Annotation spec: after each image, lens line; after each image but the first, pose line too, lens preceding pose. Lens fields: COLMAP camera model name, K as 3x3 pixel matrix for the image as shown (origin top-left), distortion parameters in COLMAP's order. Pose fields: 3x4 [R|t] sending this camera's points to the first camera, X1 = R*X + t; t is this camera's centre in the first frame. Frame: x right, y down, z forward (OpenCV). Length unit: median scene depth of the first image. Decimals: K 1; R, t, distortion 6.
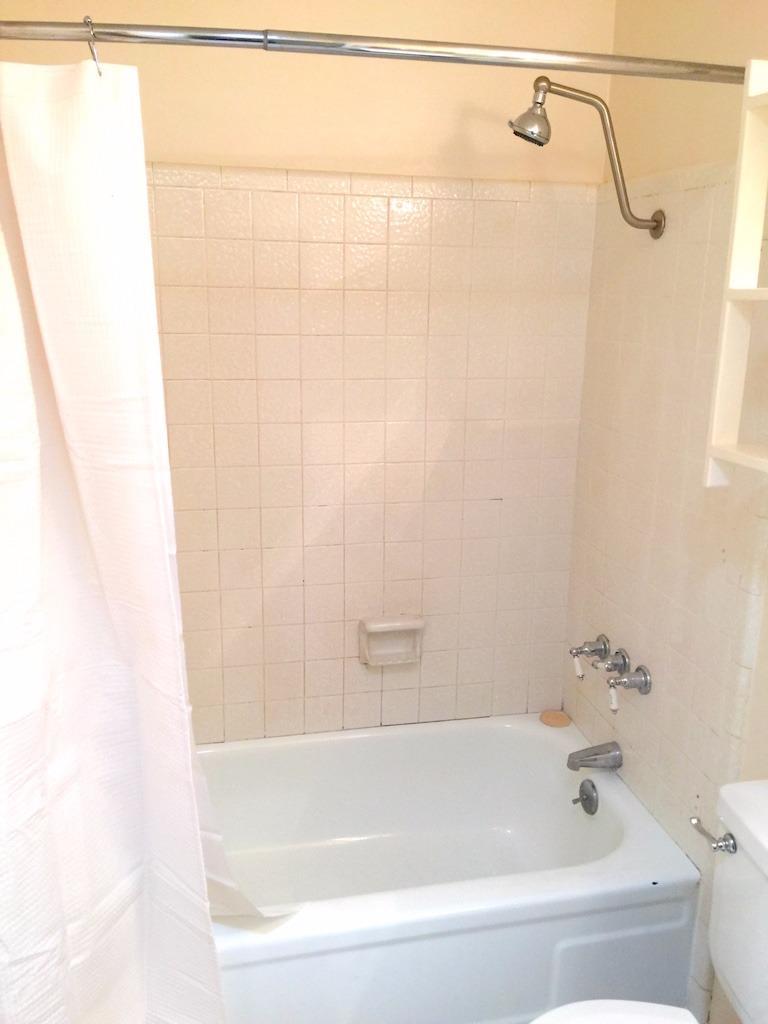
lens RADIAL K [[864.9, 0, 384.0], [0, 864.9, 512.0], [0, 0, 1]] dist [0.079682, -0.120417]
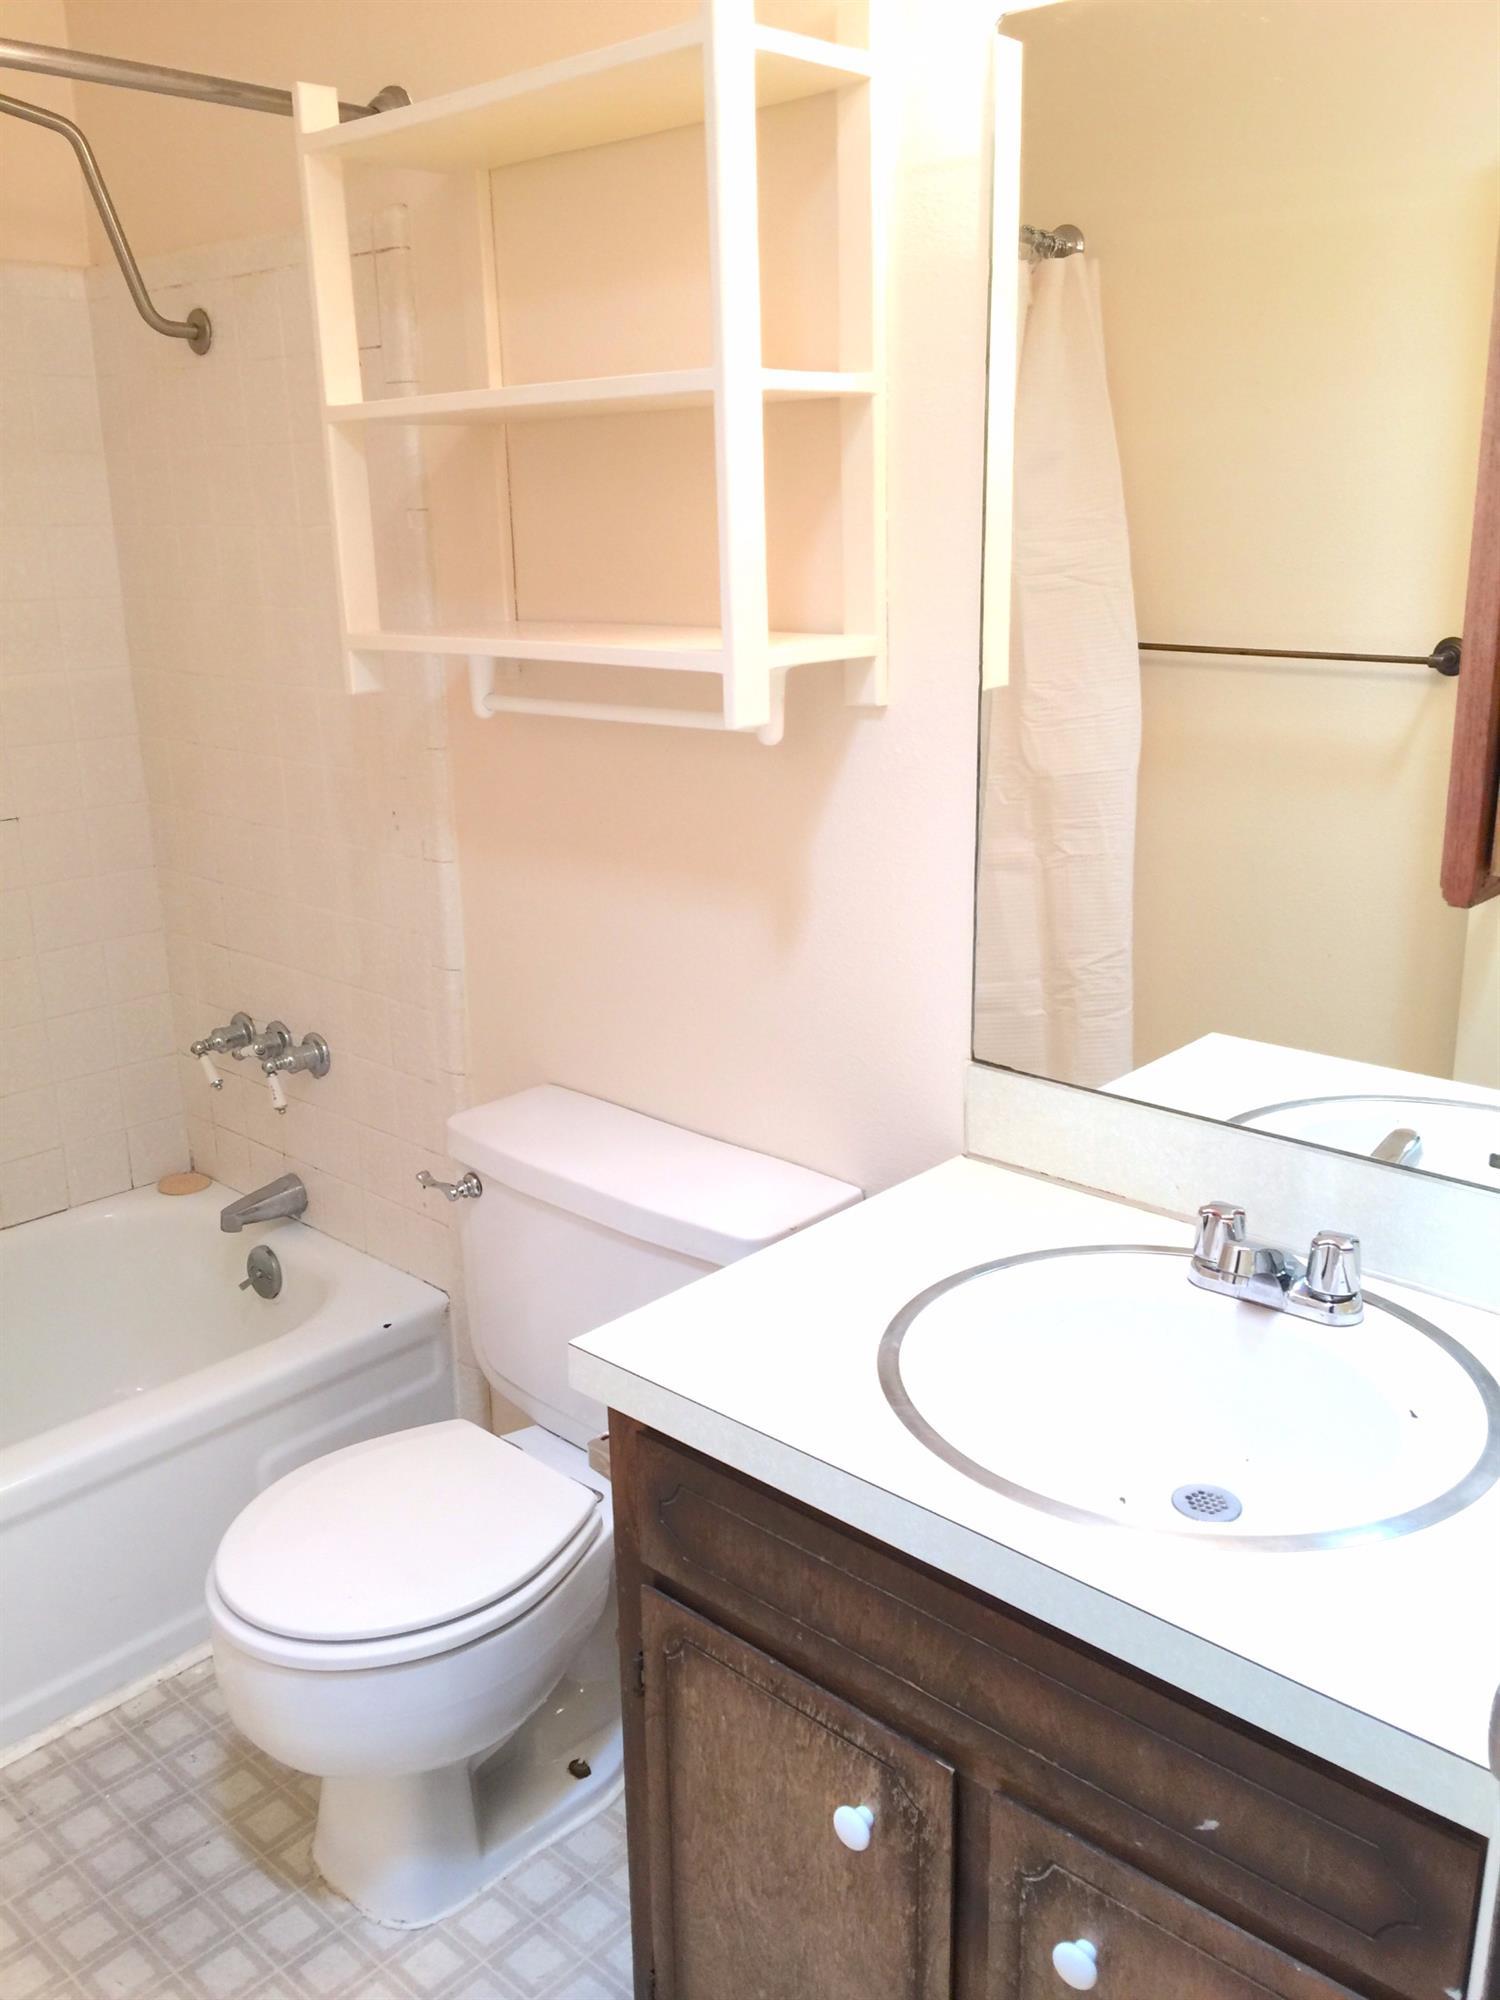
lens RADIAL K [[1689.3, 0, 750.0], [0, 1689.3, 1000.0], [0, 0, 1]] dist [0.079682, -0.120417]
pose [[0.825176, -0.180697, 0.535194, -0.109049], [0.168317, 0.983071, 0.072397, 0.124860], [-0.539216, 0.030342, 0.841621, -0.243638]]
